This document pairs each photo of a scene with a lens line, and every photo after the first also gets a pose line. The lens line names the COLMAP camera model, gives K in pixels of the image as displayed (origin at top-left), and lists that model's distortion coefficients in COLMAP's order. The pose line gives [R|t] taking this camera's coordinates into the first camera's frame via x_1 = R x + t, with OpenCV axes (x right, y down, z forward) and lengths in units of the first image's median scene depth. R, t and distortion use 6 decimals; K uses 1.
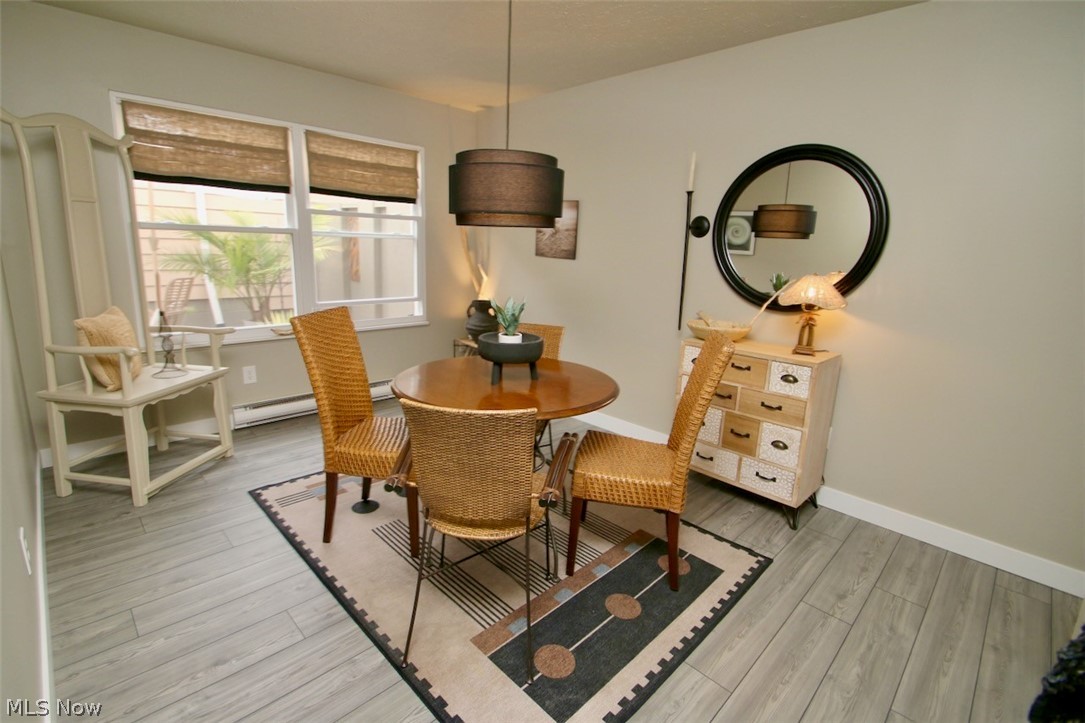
lens RADIAL K [[498.1, 0, 533.8], [0, 498.1, 346.9], [0, 0, 1]] dist [0.013755, -0.018361]
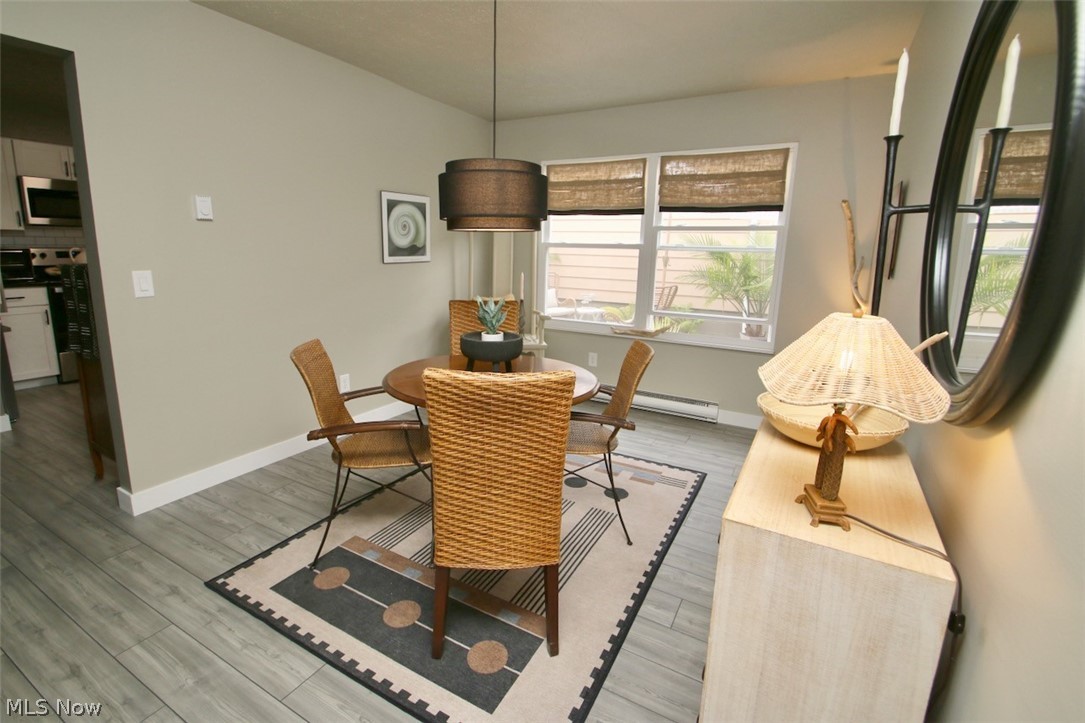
lens RADIAL K [[498.1, 0, 533.8], [0, 498.1, 346.9], [0, 0, 1]] dist [0.013755, -0.018361]
pose [[0.276215, 0.157662, -0.948076, 0.585804], [-0.210567, 0.972414, 0.100362, -0.070447], [0.937746, 0.171912, 0.301794, 0.466115]]
